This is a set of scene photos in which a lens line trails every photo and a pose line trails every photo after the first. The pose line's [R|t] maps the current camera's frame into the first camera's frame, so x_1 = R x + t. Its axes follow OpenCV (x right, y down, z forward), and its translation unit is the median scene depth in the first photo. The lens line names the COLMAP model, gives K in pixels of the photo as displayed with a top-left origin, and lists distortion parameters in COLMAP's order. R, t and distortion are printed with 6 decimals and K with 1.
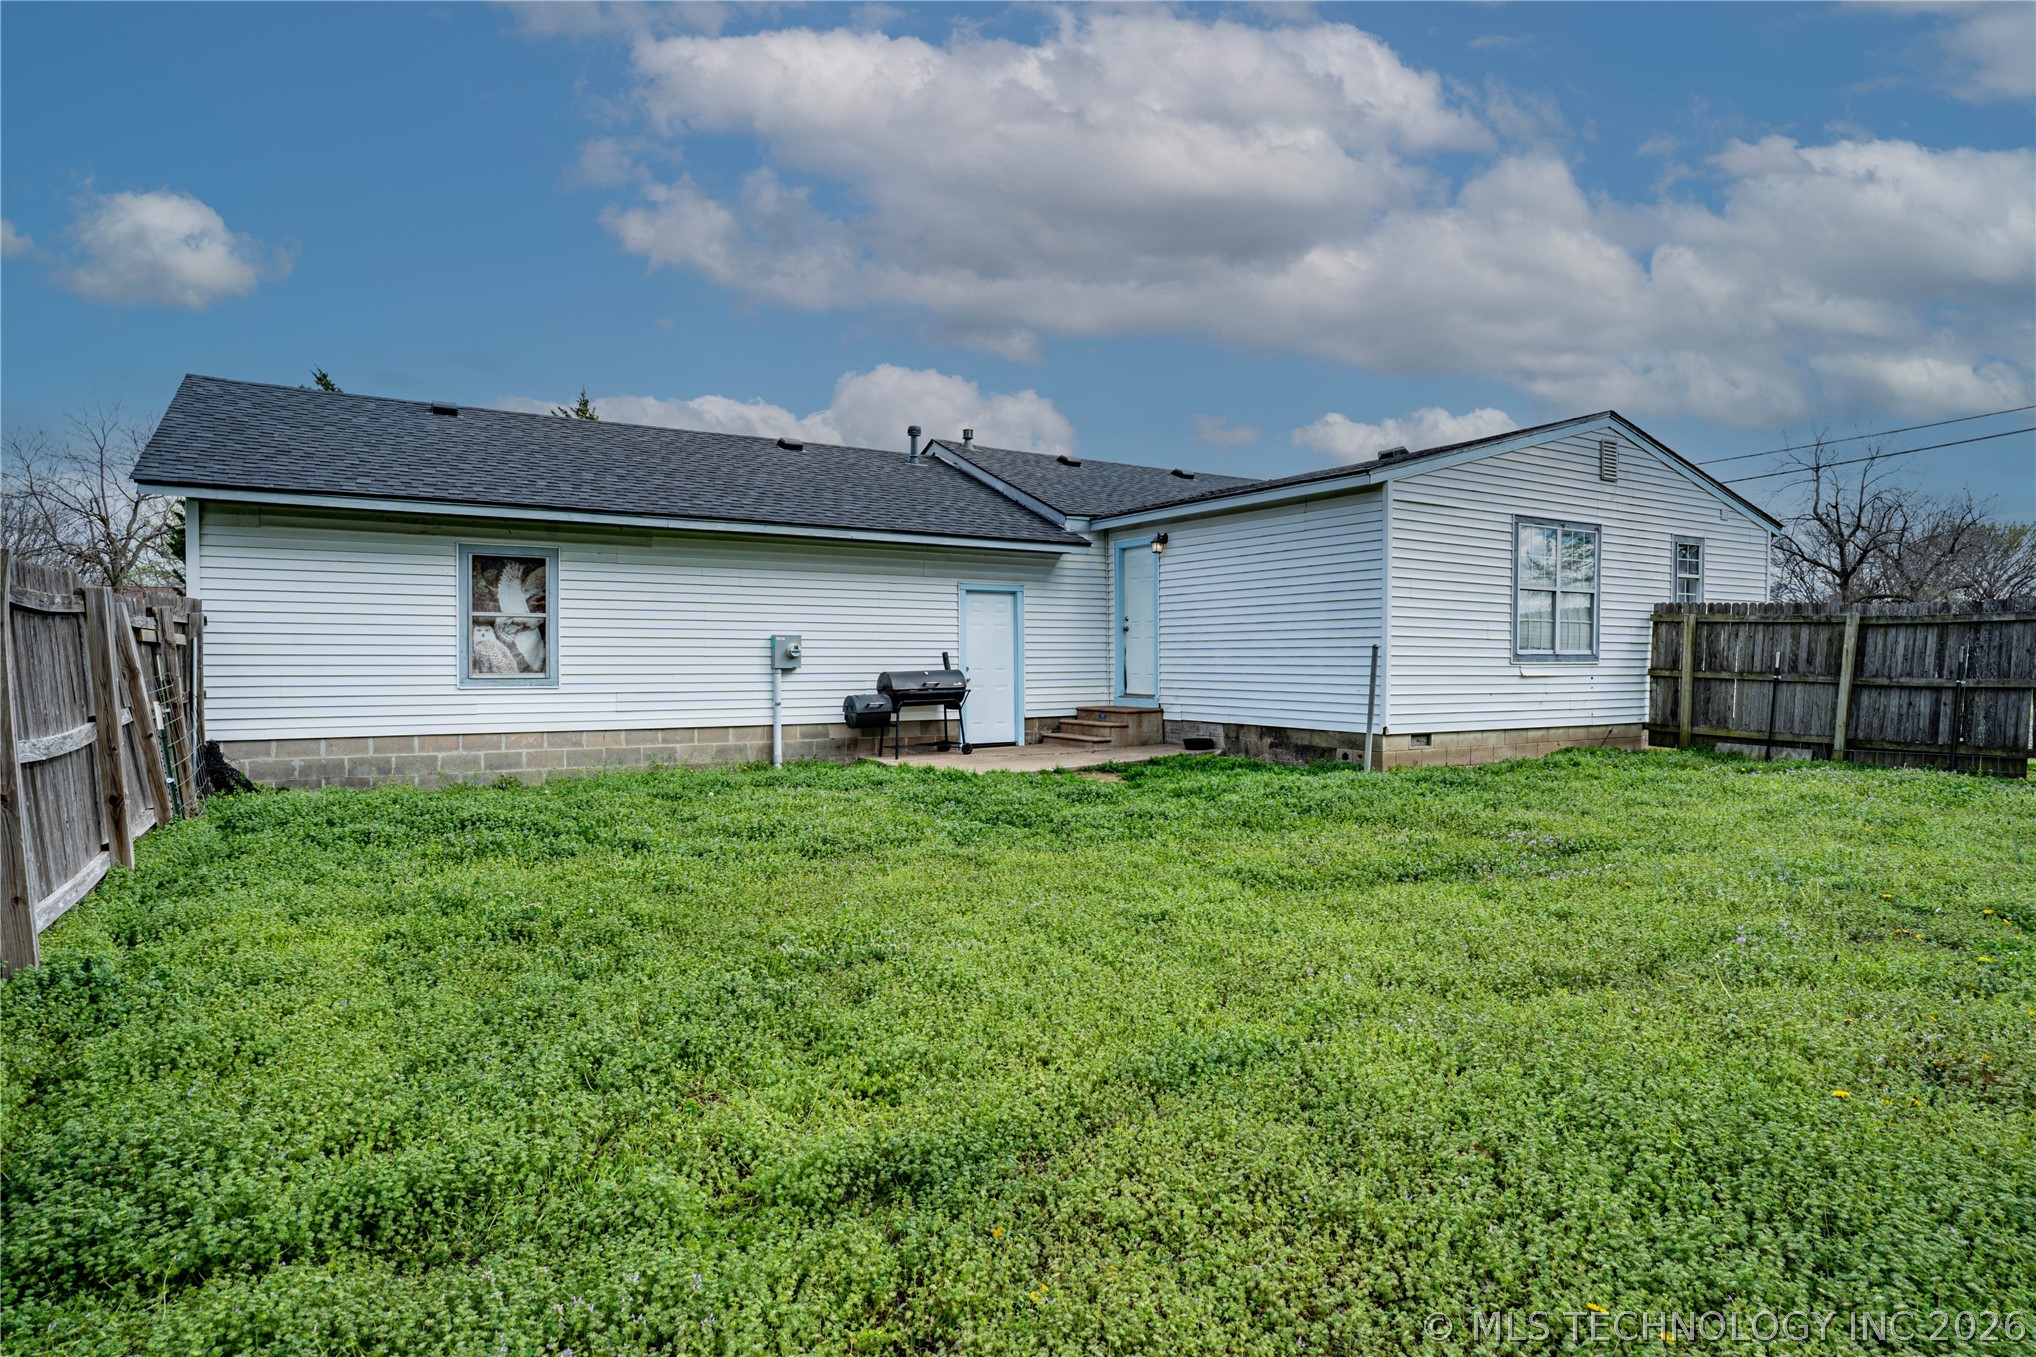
lens RADIAL K [[1135.4, 0, 1013.8], [0, 1135.4, 677.2], [0, 0, 1]] dist [-0.043914, 0.030917]
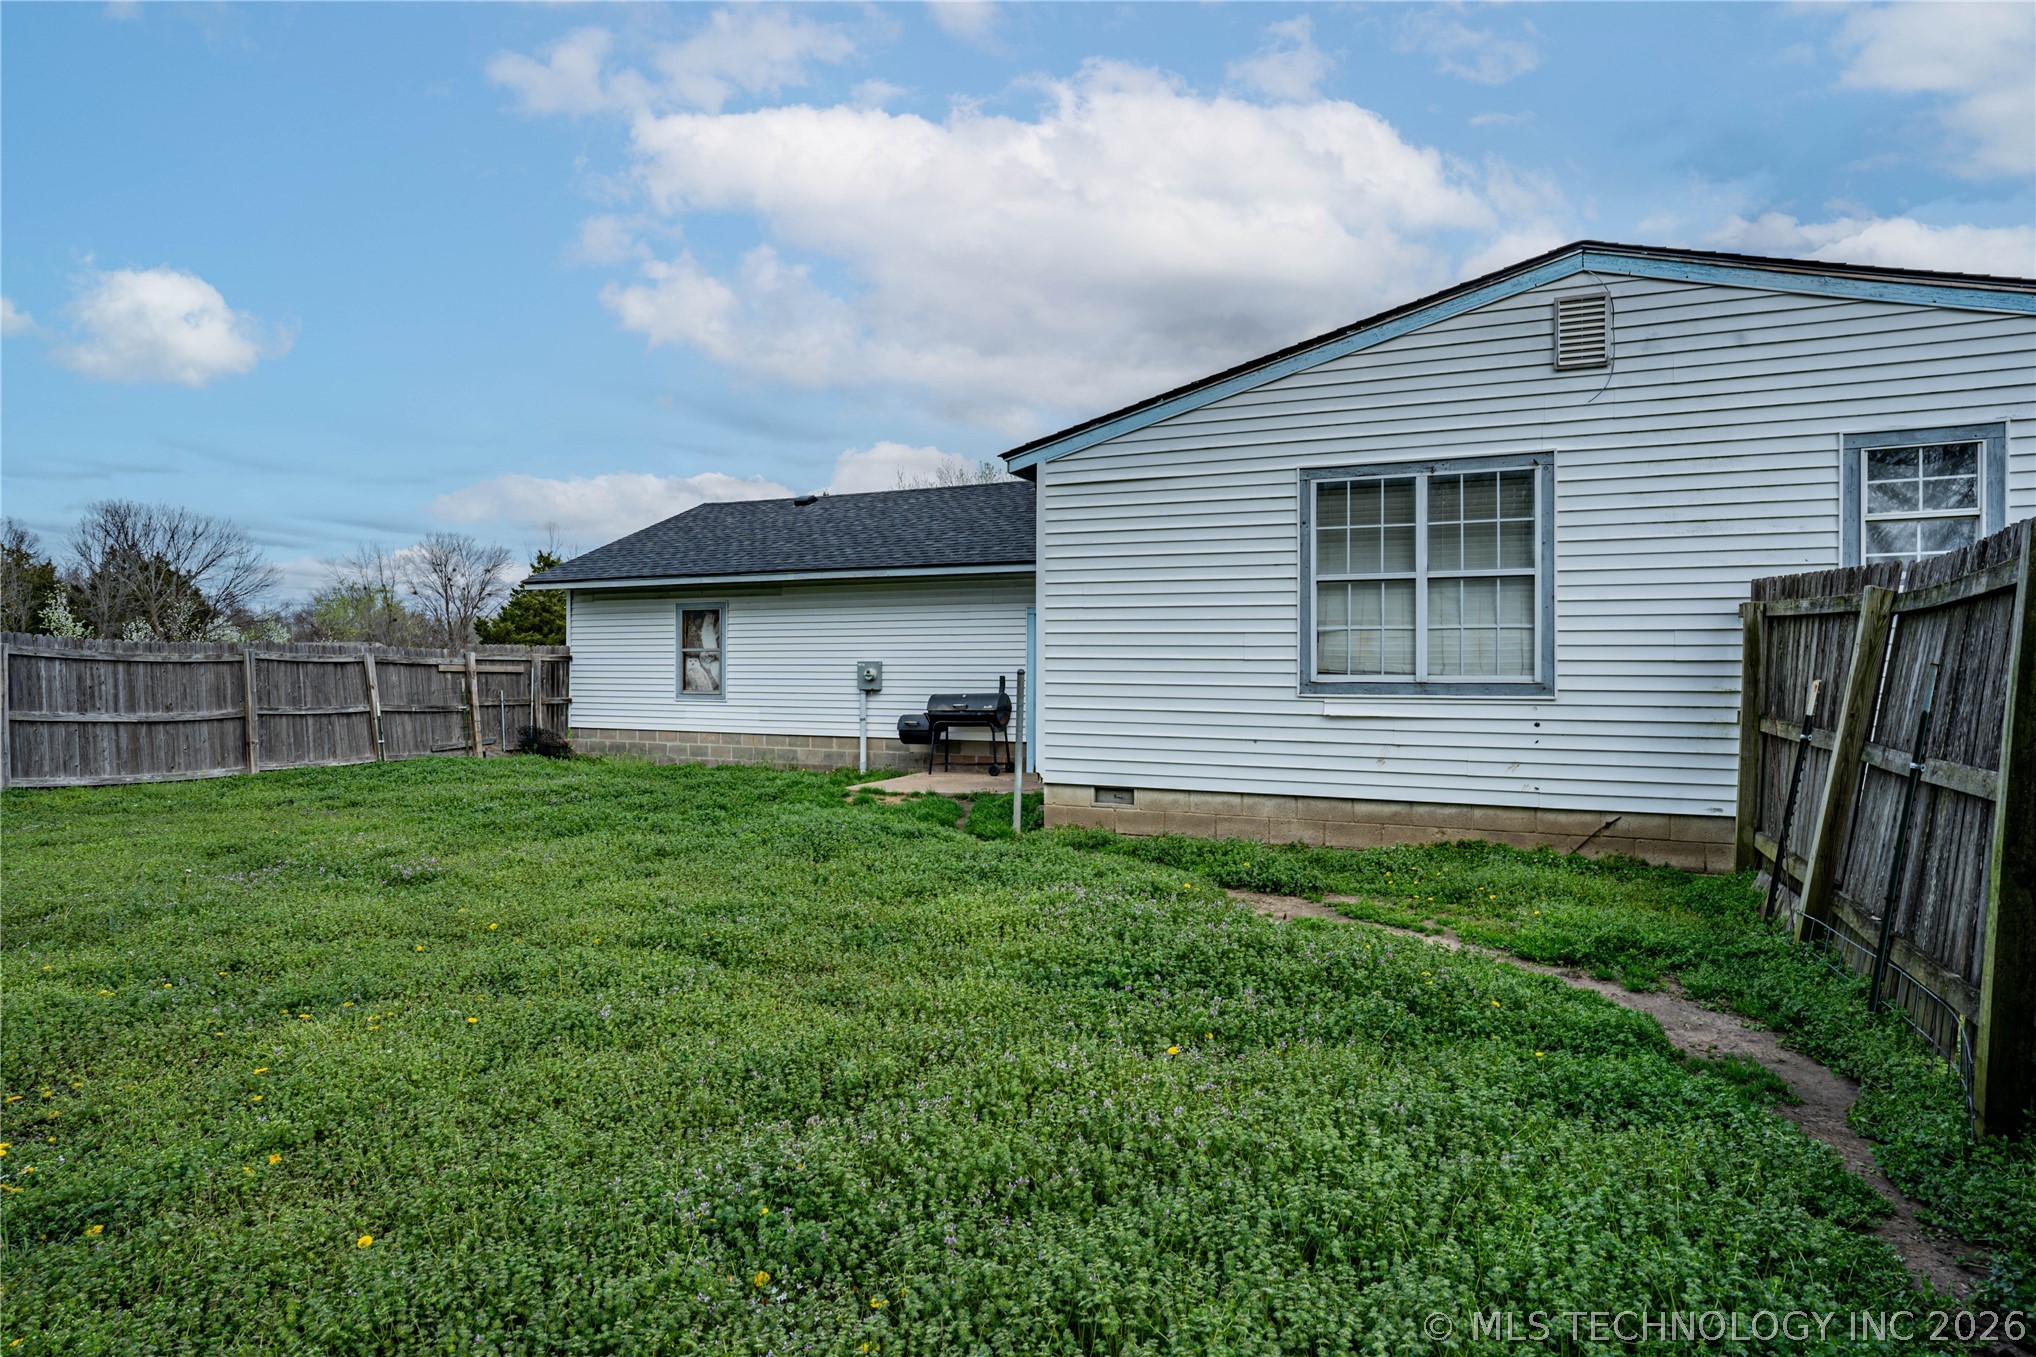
lens RADIAL K [[1135.4, 0, 1012.7], [0, 1135.4, 682.7], [0, 0, 1]] dist [-0.043914, 0.030917]
pose [[0.542892, 0.007262, -0.839771, 0.889989], [-0.016692, 0.999858, -0.002145, -0.015318], [0.839637, 0.015182, 0.542937, 0.494446]]
